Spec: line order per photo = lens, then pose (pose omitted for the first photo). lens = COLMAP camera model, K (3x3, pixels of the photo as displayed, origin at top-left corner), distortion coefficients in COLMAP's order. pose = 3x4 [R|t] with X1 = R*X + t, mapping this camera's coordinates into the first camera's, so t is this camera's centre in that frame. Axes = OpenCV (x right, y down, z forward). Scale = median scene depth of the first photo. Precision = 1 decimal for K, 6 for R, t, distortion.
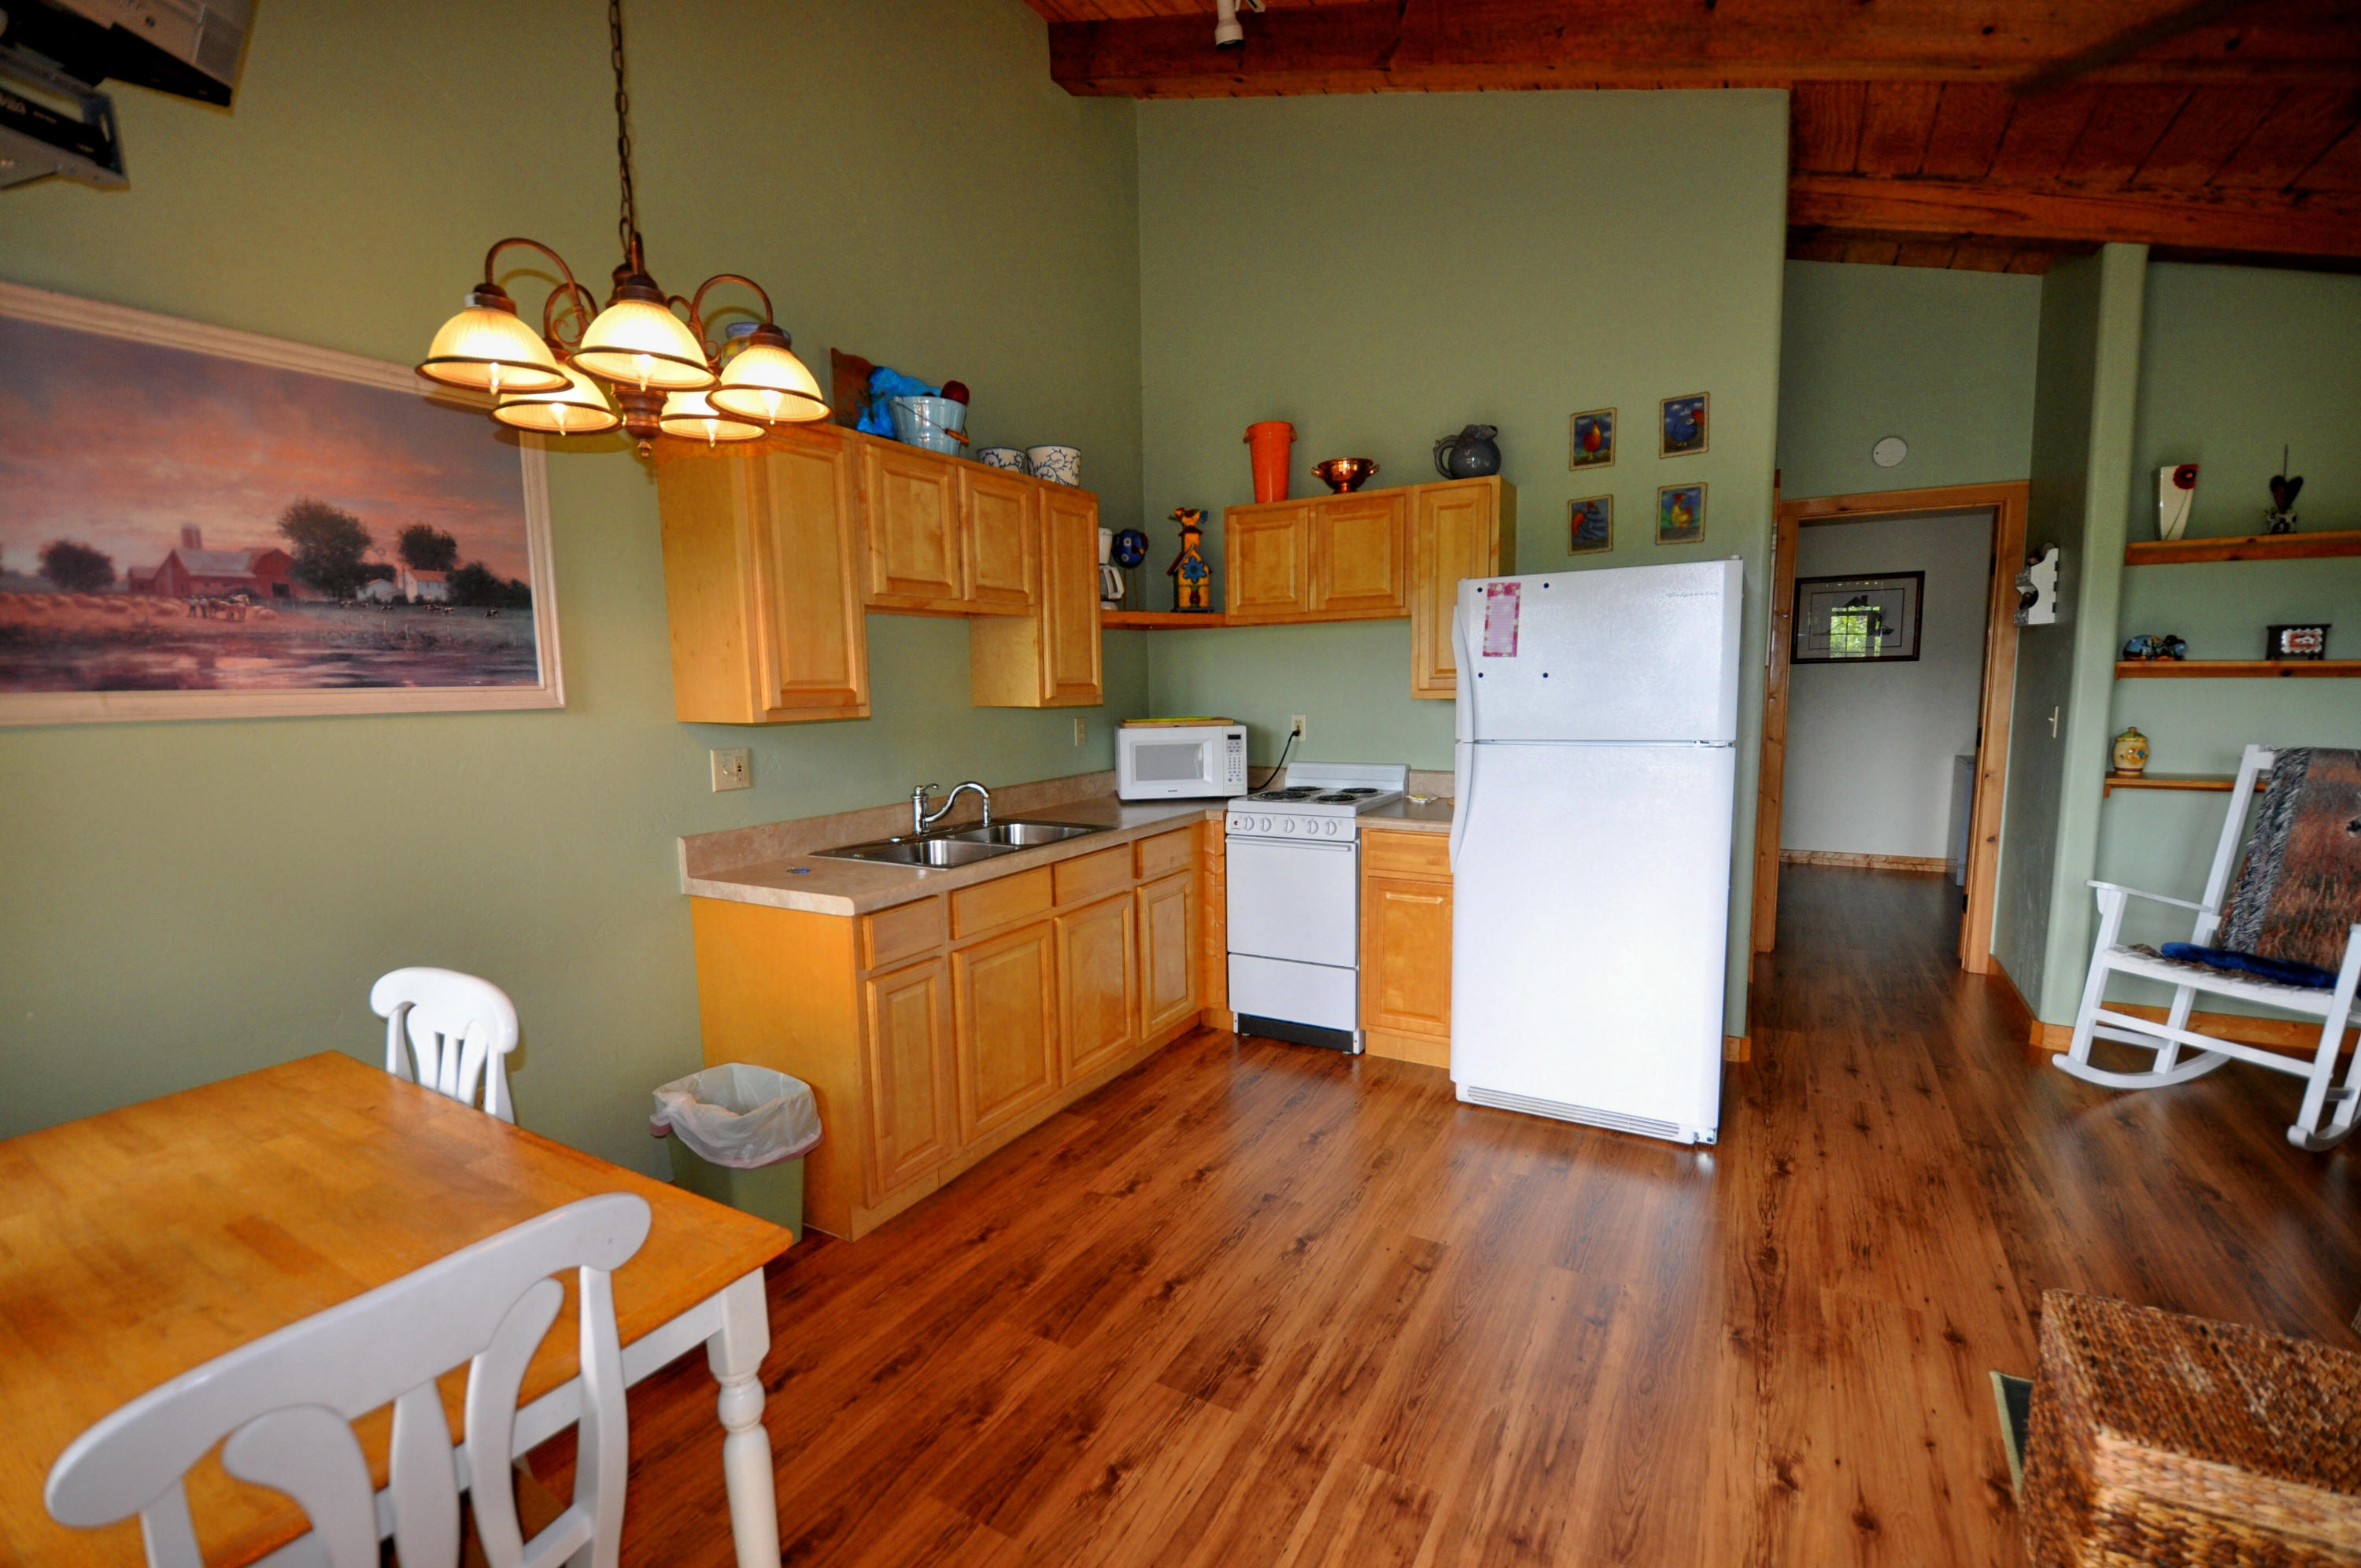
lens RADIAL K [[1022.8, 0, 1182.2], [0, 1022.8, 805.1], [0, 0, 1]] dist [0.024021, -0.025072]
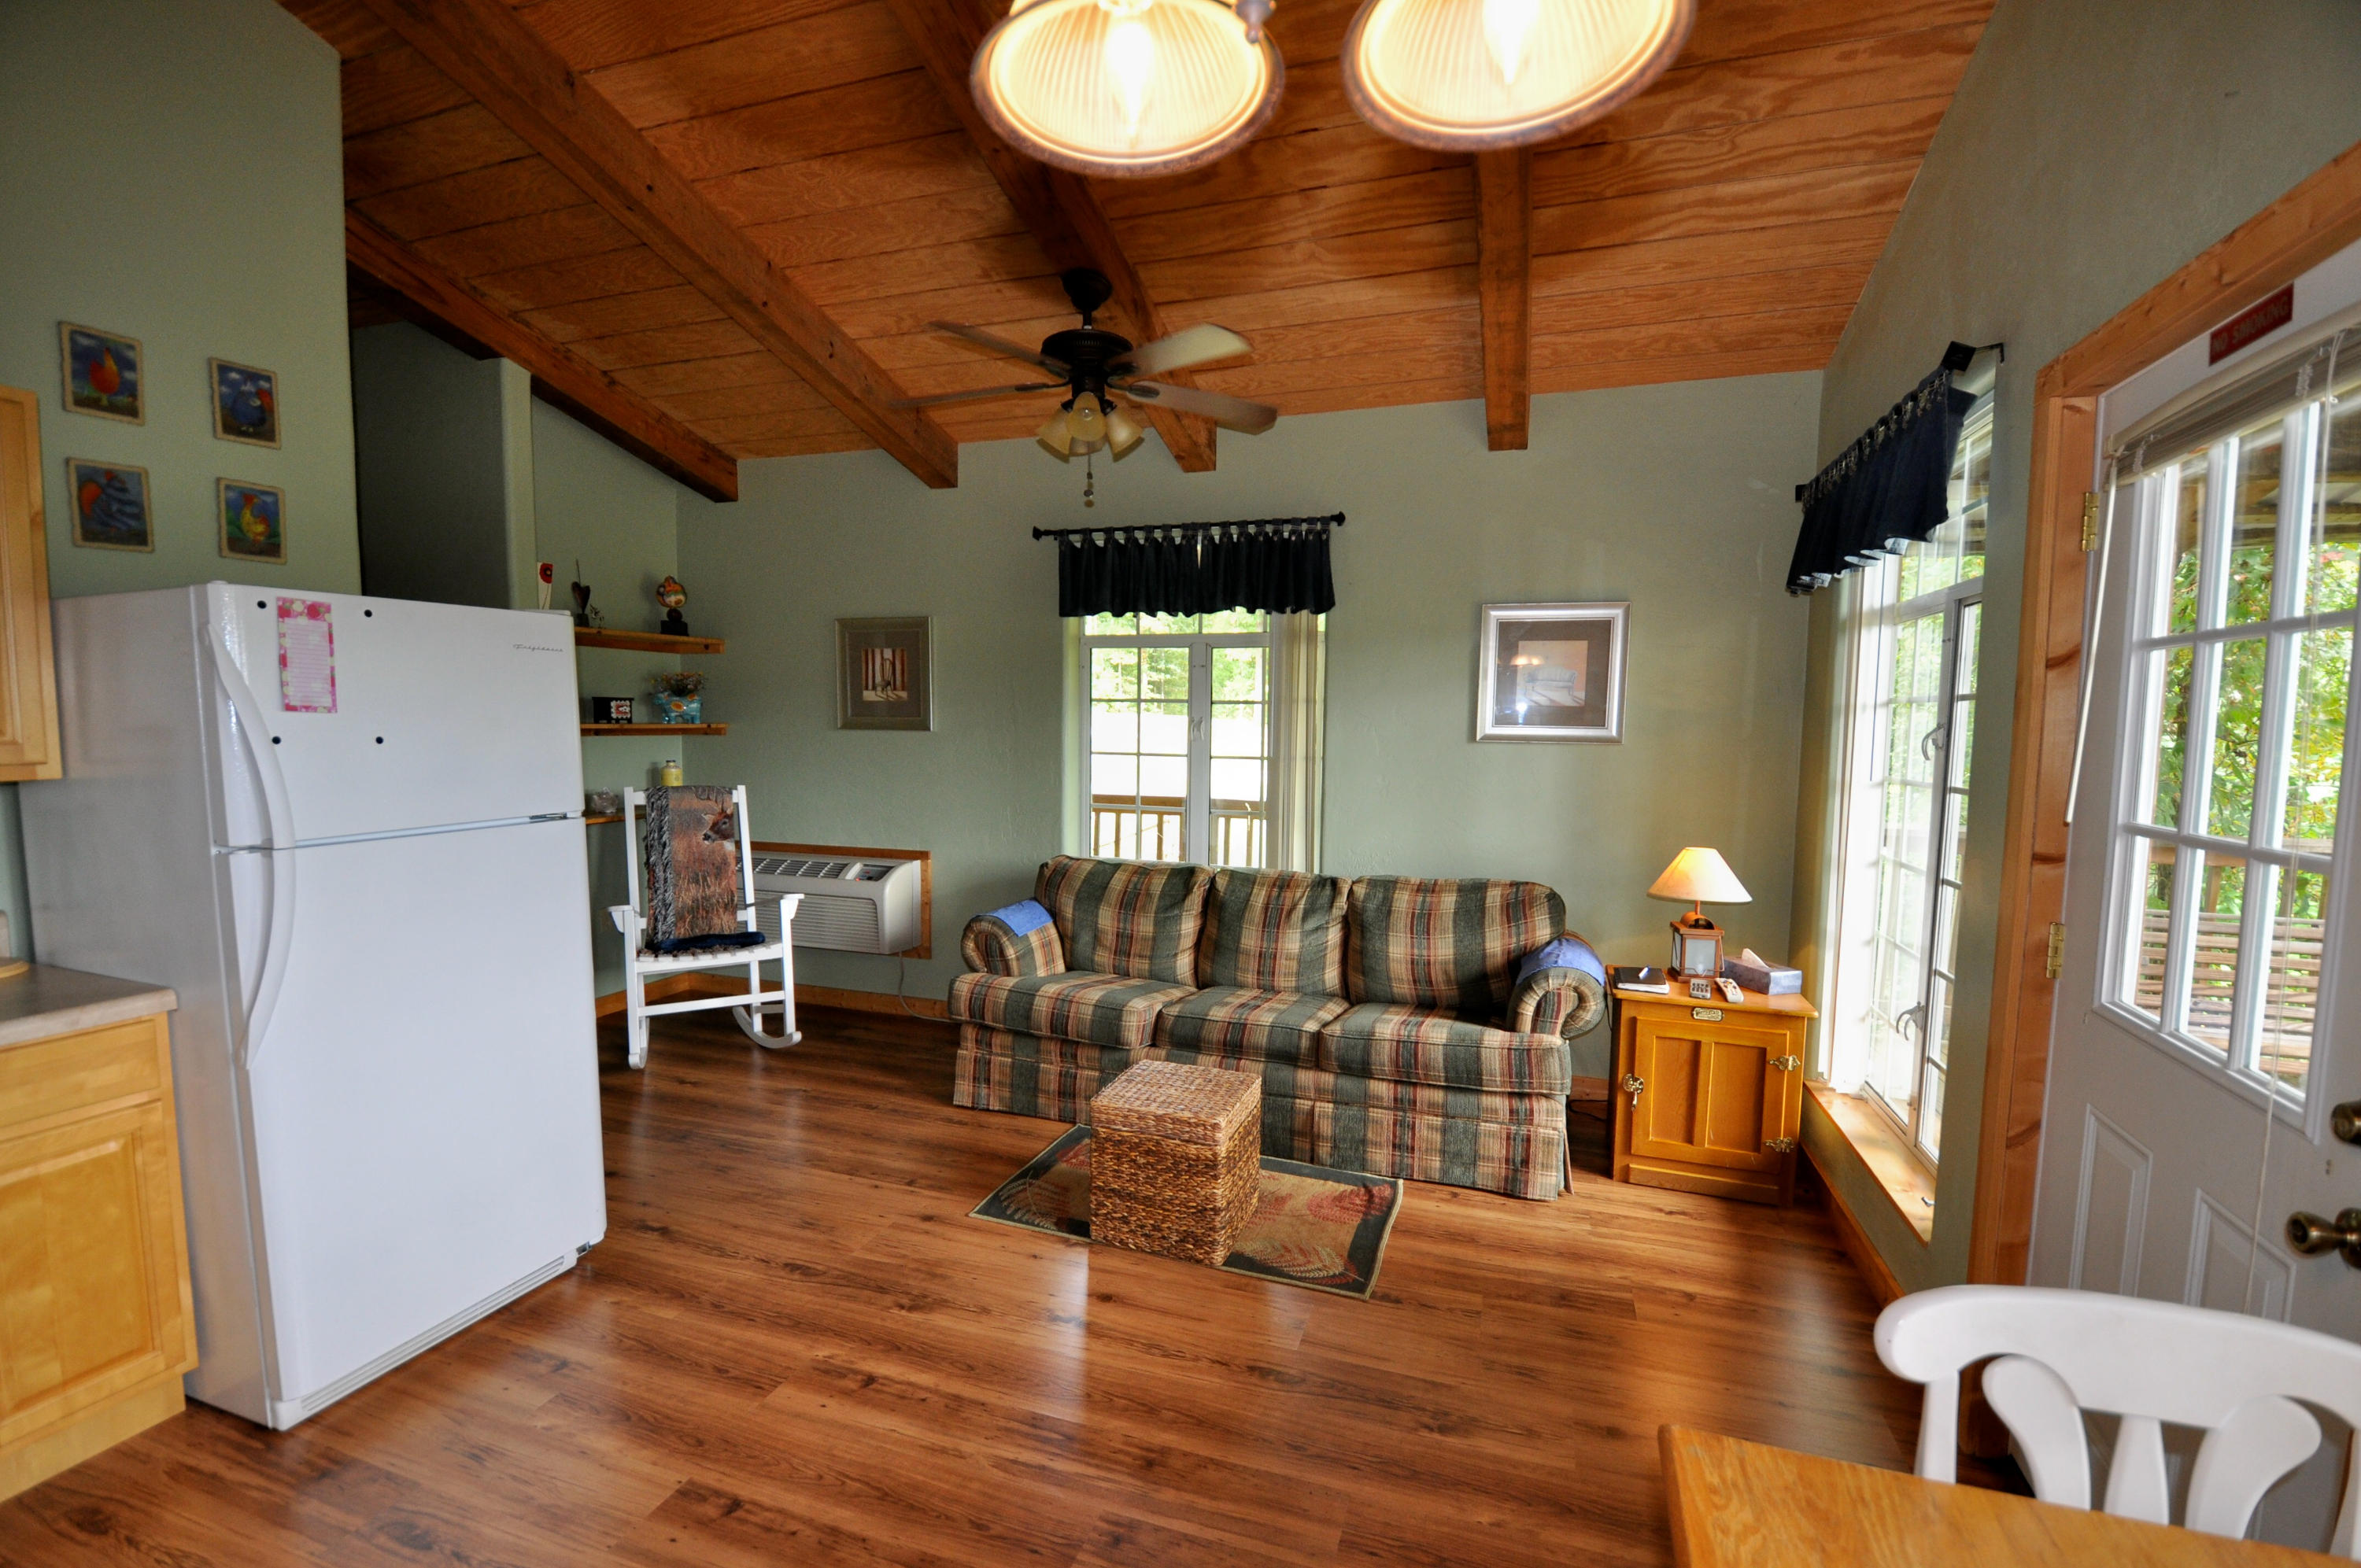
lens RADIAL K [[1022.8, 0, 1182.2], [0, 1022.8, 805.1], [0, 0, 1]] dist [0.024021, -0.025072]
pose [[-0.185637, -0.068812, 0.980206, -0.582399], [0.118479, 0.988700, 0.091846, -0.107758], [-0.975449, 0.133184, -0.175387, 0.777707]]
